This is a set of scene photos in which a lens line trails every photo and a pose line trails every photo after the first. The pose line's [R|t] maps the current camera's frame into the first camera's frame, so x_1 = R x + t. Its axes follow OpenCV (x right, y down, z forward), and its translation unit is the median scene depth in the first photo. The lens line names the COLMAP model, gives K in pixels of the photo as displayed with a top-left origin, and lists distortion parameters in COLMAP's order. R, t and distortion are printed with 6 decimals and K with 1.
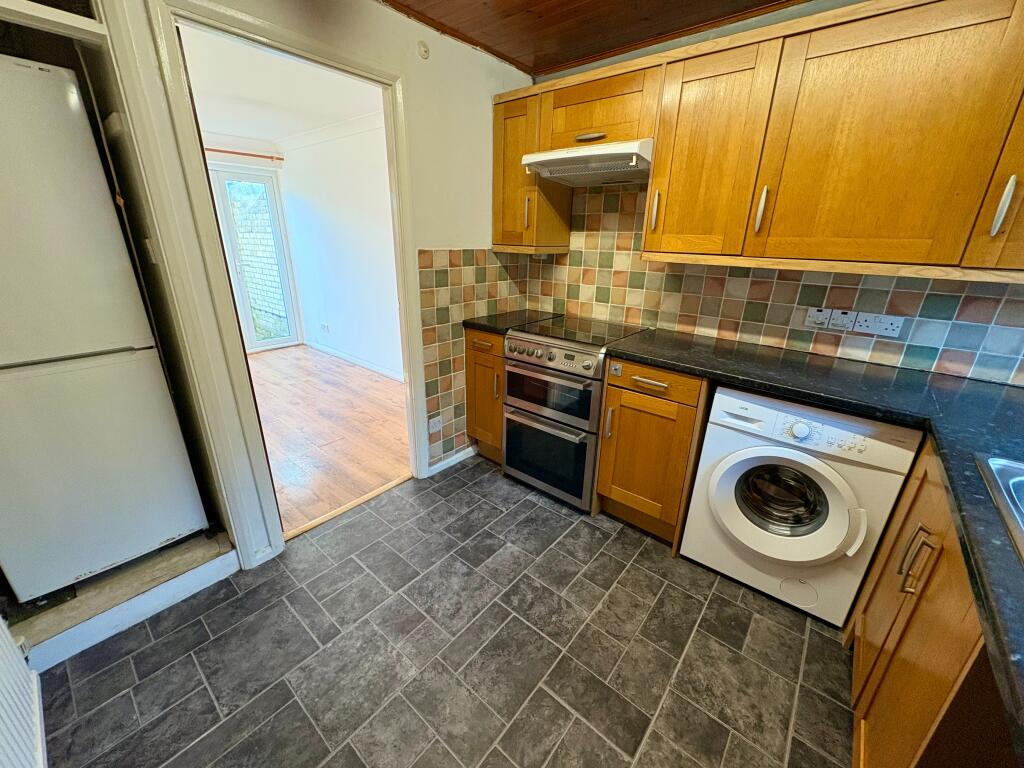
lens RADIAL K [[407.3, 0, 512.0], [0, 407.3, 382.8], [0, 0, 1]] dist [-0.001890, 0.000243]
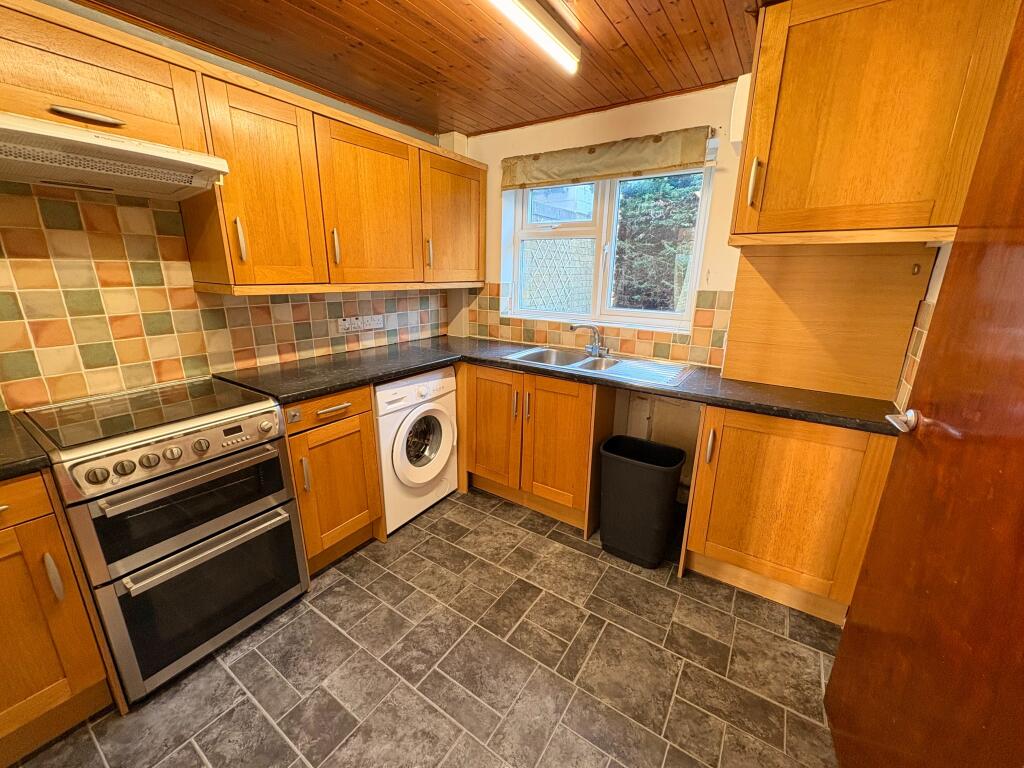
lens RADIAL K [[407.3, 0, 513.3], [0, 407.3, 383.1], [0, 0, 1]] dist [-0.001890, 0.000243]
pose [[-0.111456, -0.285746, 0.951802, -0.670592], [0.323282, 0.895249, 0.306624, -0.229835], [-0.939716, 0.341876, -0.007405, 0.573011]]
